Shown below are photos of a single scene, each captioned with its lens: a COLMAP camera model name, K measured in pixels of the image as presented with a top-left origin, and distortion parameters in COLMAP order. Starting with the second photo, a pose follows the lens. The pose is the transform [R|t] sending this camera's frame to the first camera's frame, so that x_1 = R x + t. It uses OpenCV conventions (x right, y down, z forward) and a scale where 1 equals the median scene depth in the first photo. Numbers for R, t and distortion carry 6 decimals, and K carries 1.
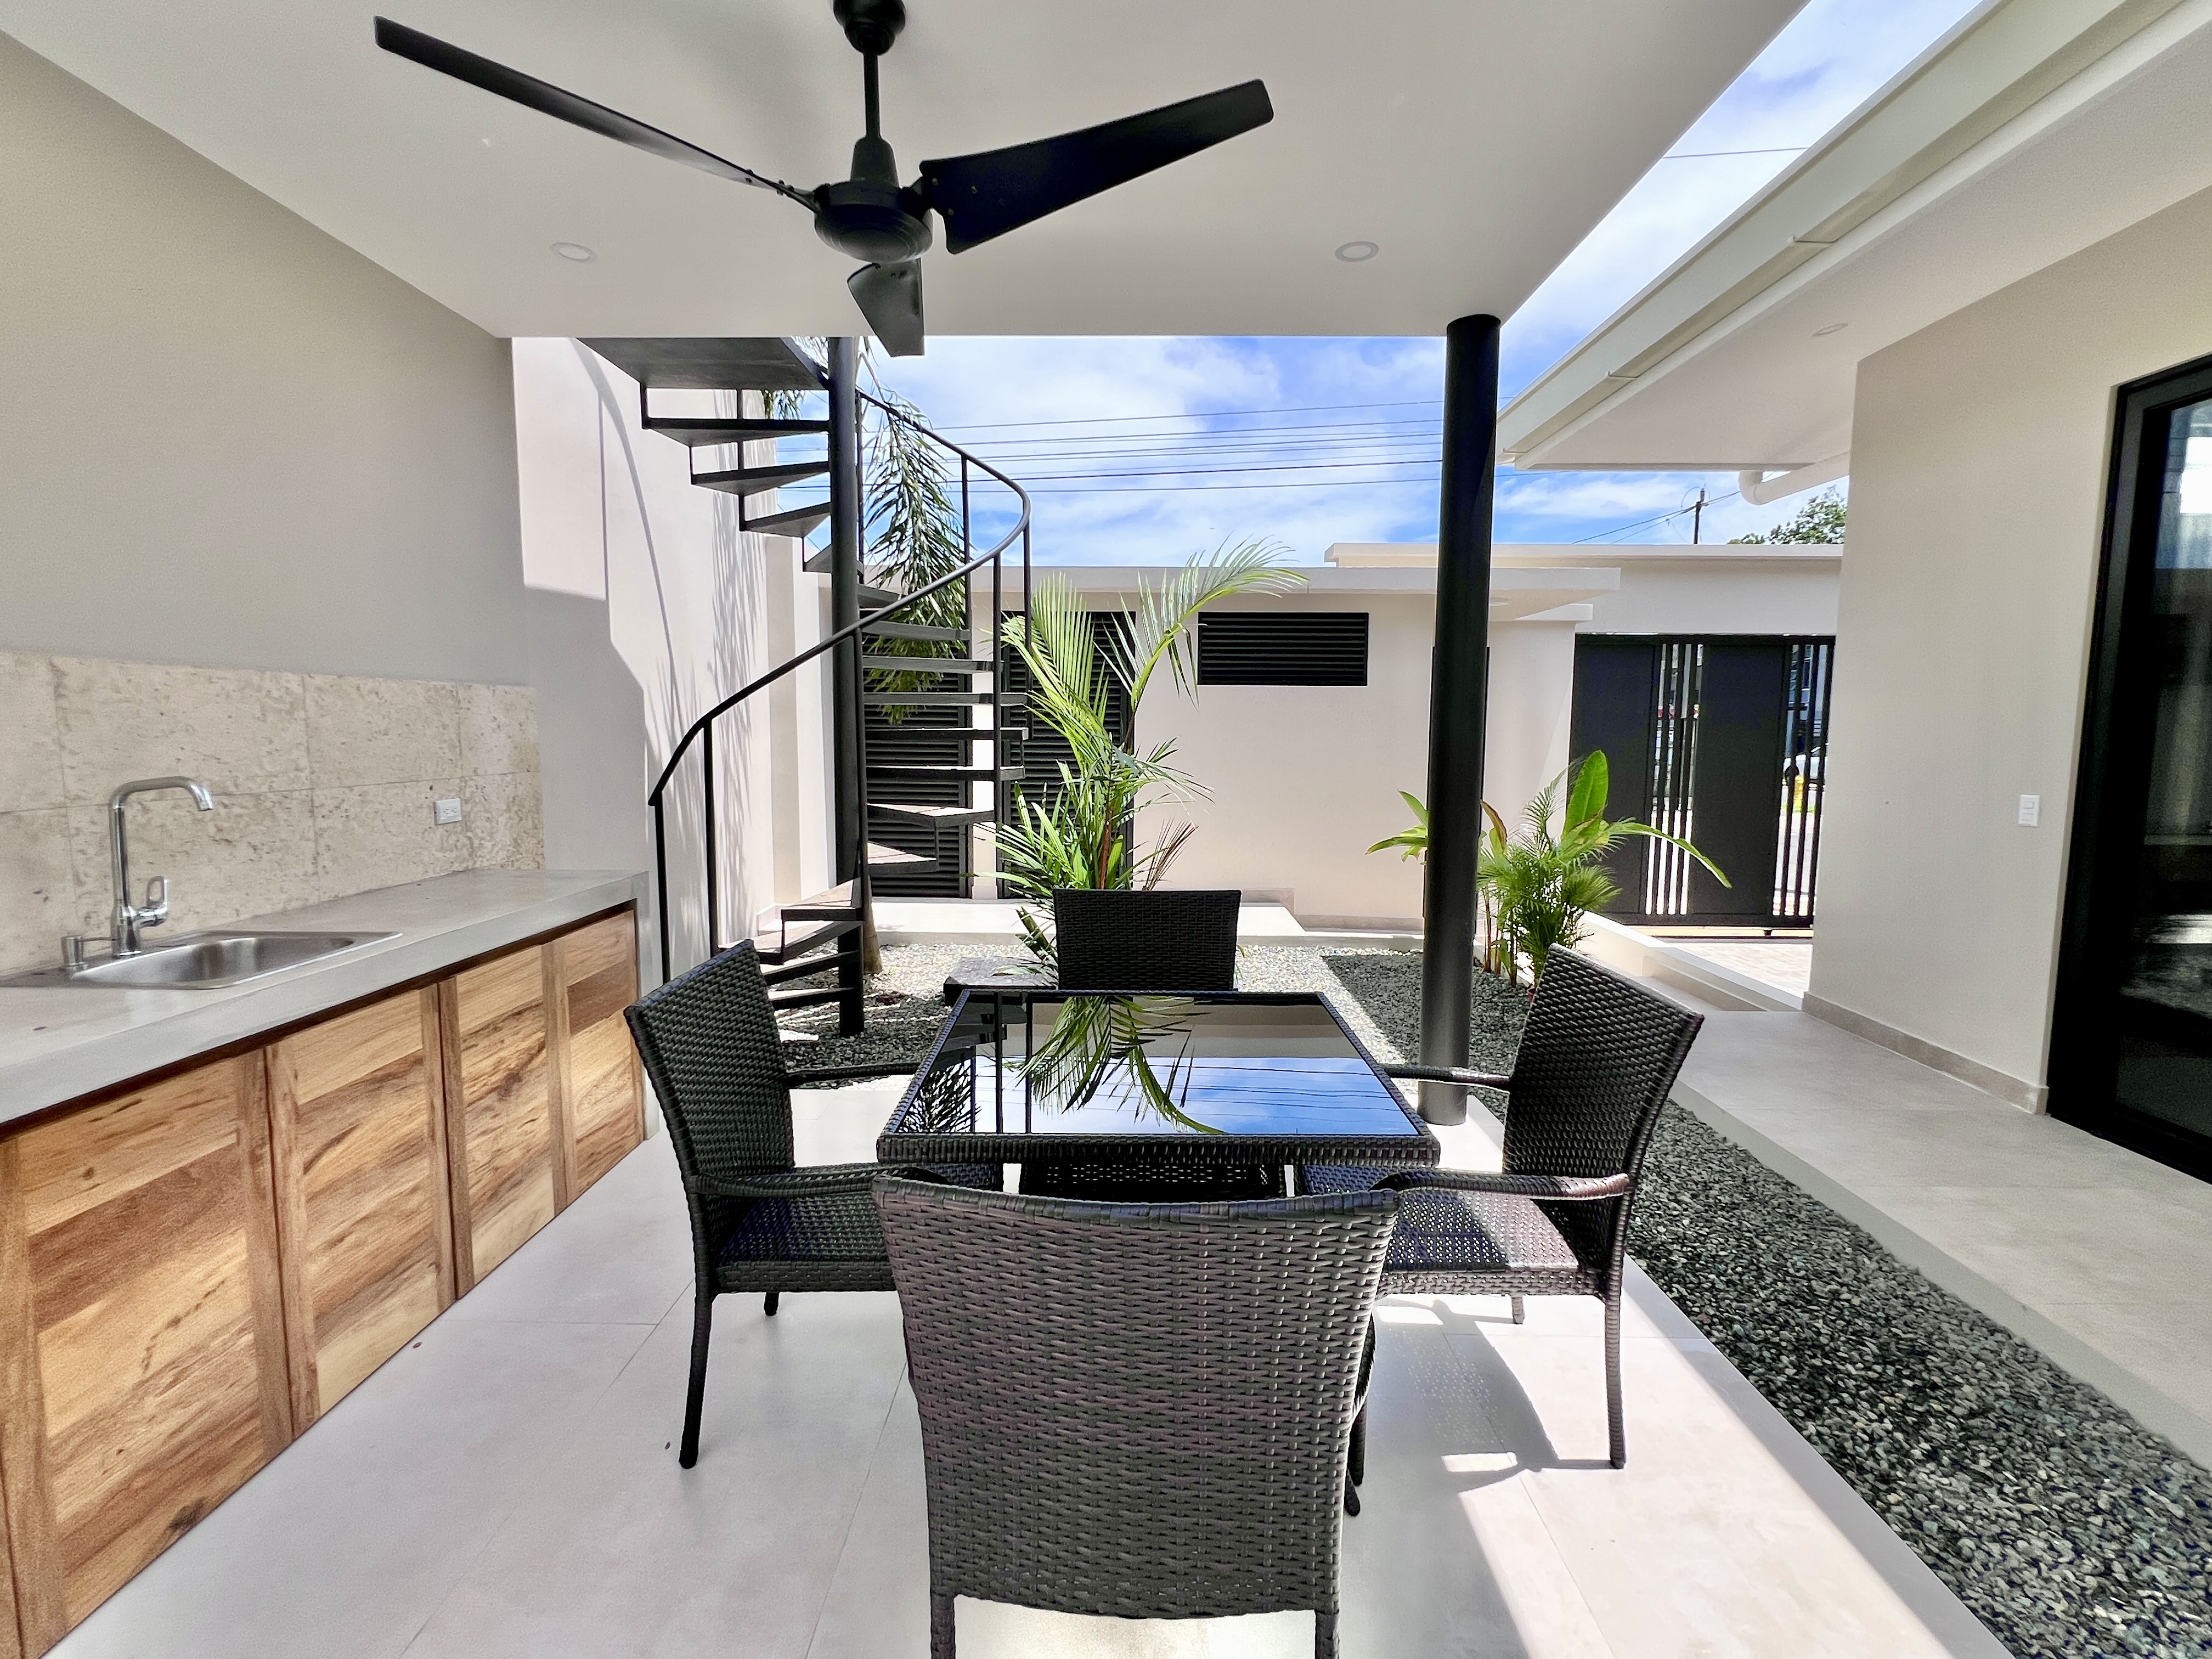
lens RADIAL K [[1002.2, 0, 1104.2], [0, 1002.2, 819.5], [0, 0, 1]] dist [-0.000332, 0.000020]
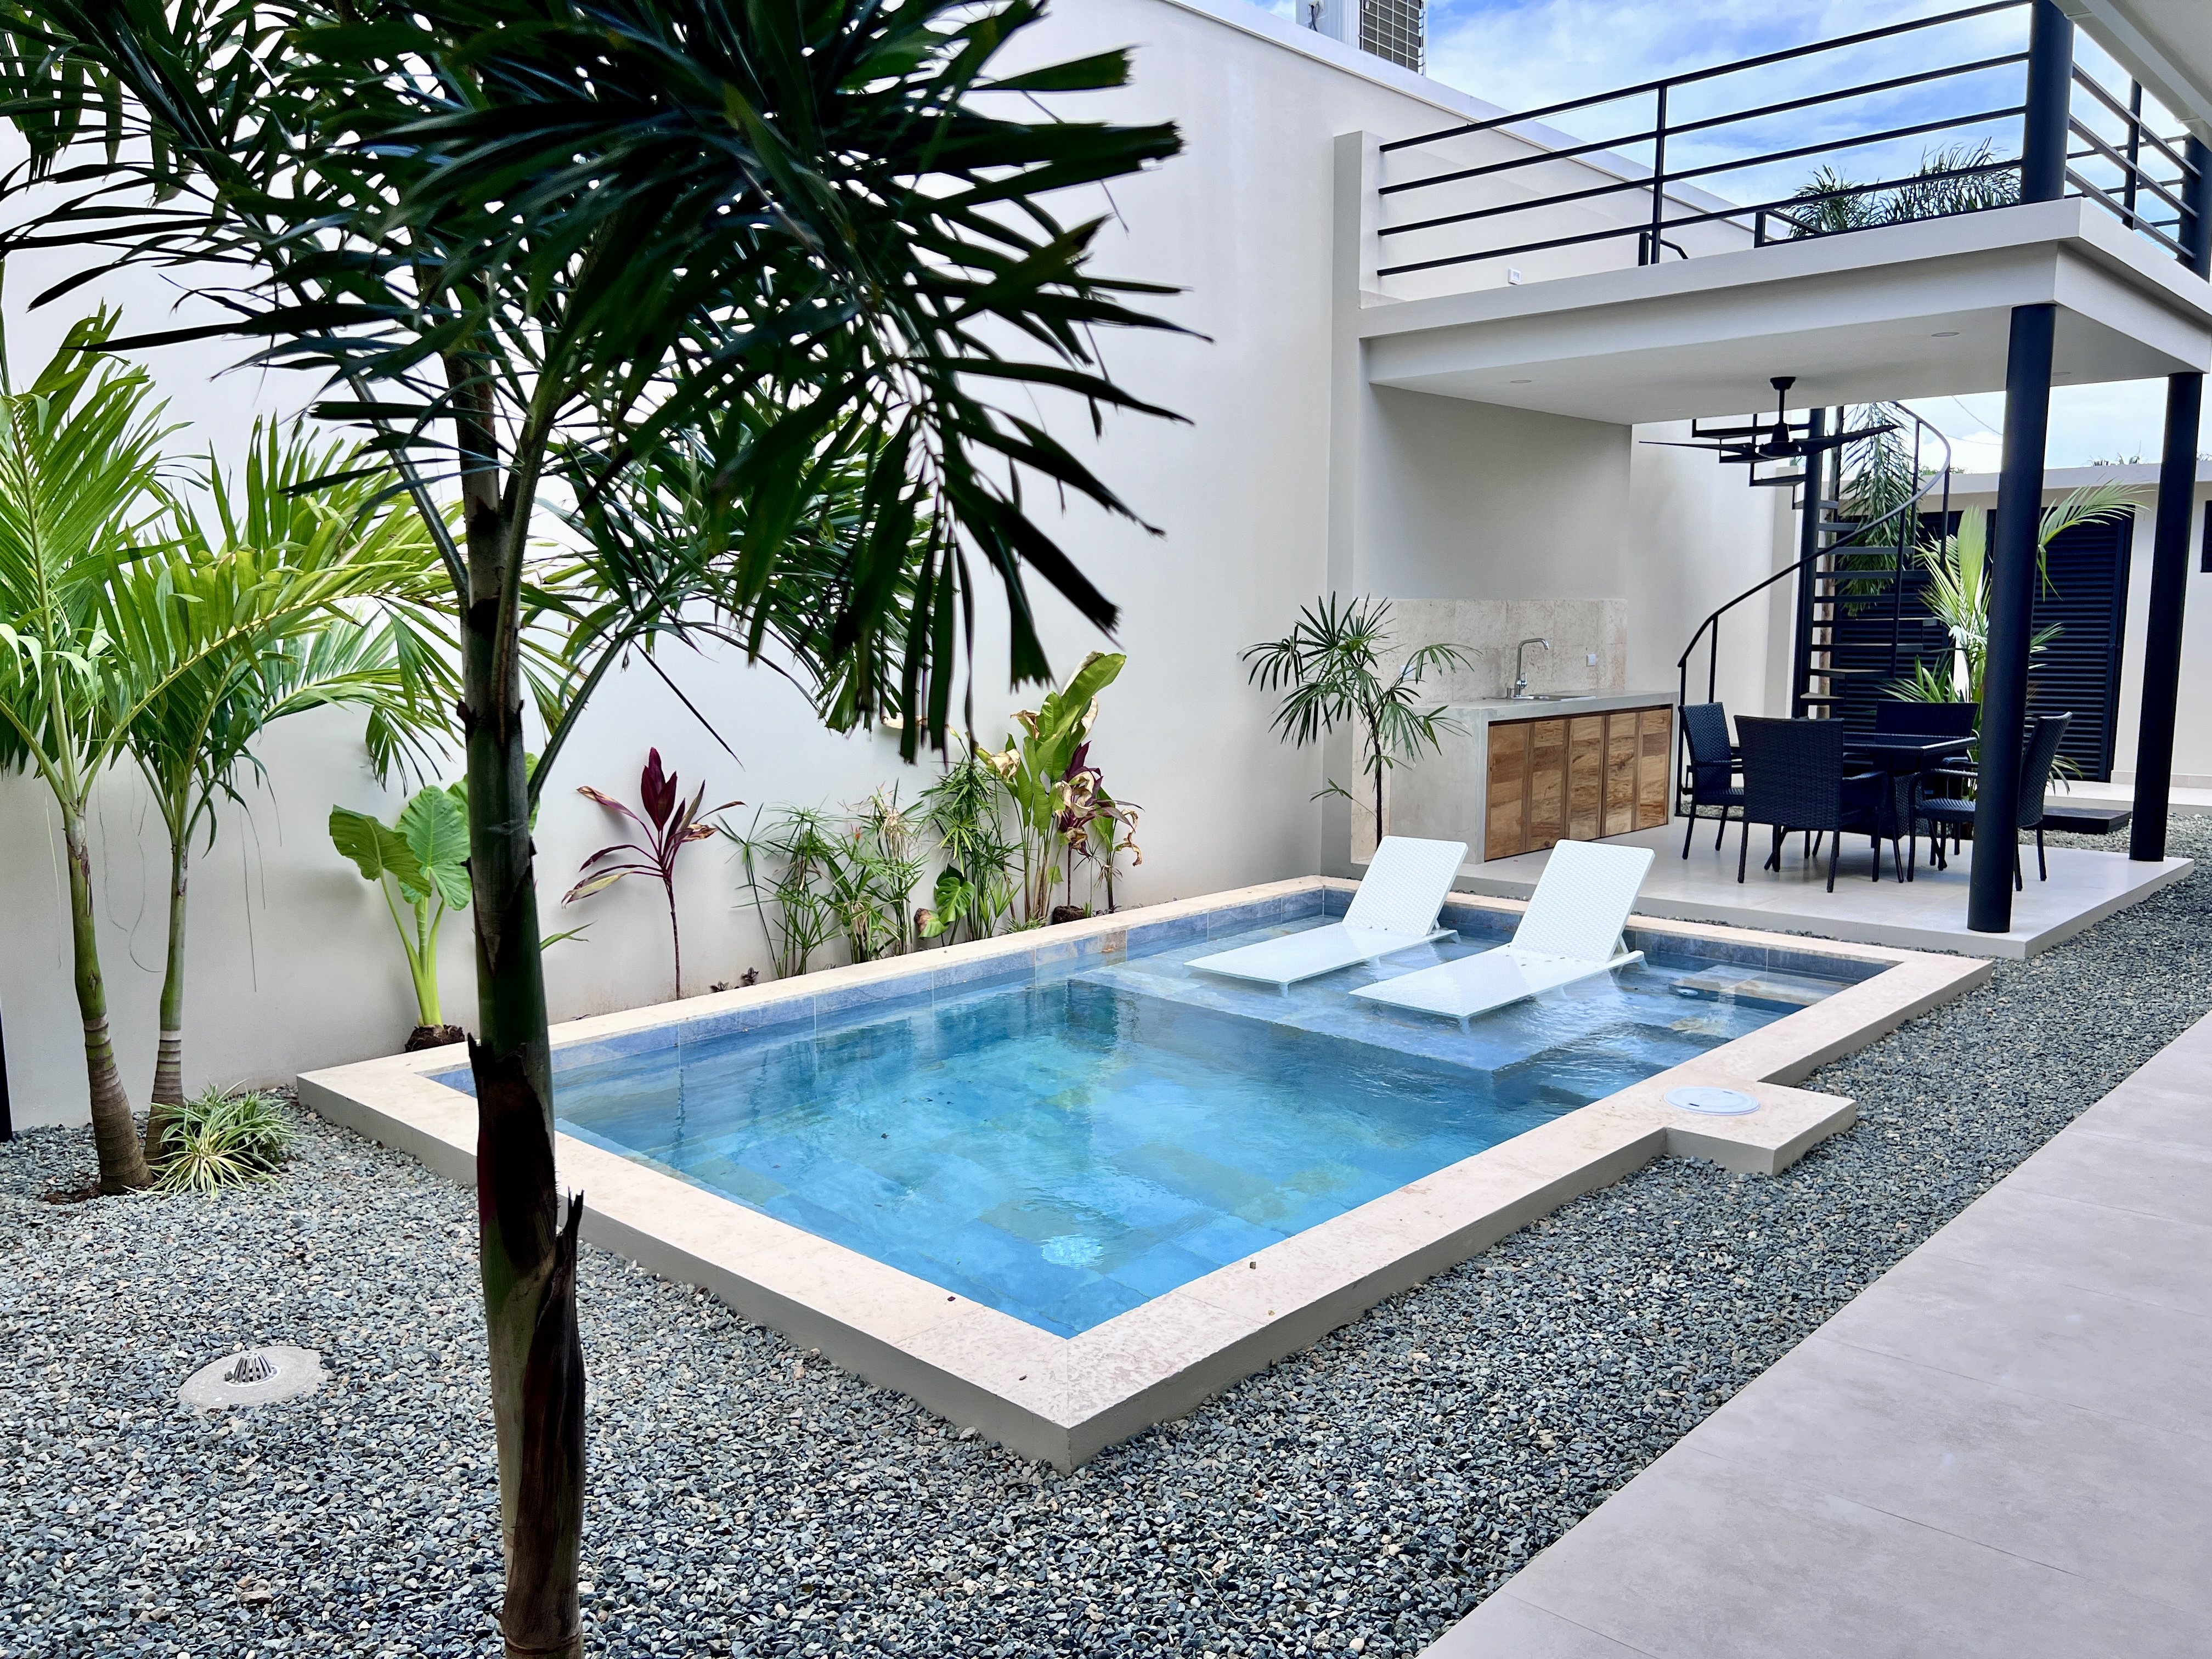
lens RADIAL K [[1673.0, 0, 1105.7], [0, 1673.0, 837.8], [0, 0, 1]] dist [0.051836, -0.060646]
pose [[0.742609, 0.081770, -0.664715, 0.691422], [-0.055032, 0.996612, 0.061117, 0.144046], [0.667461, -0.008805, 0.744593, -1.647509]]
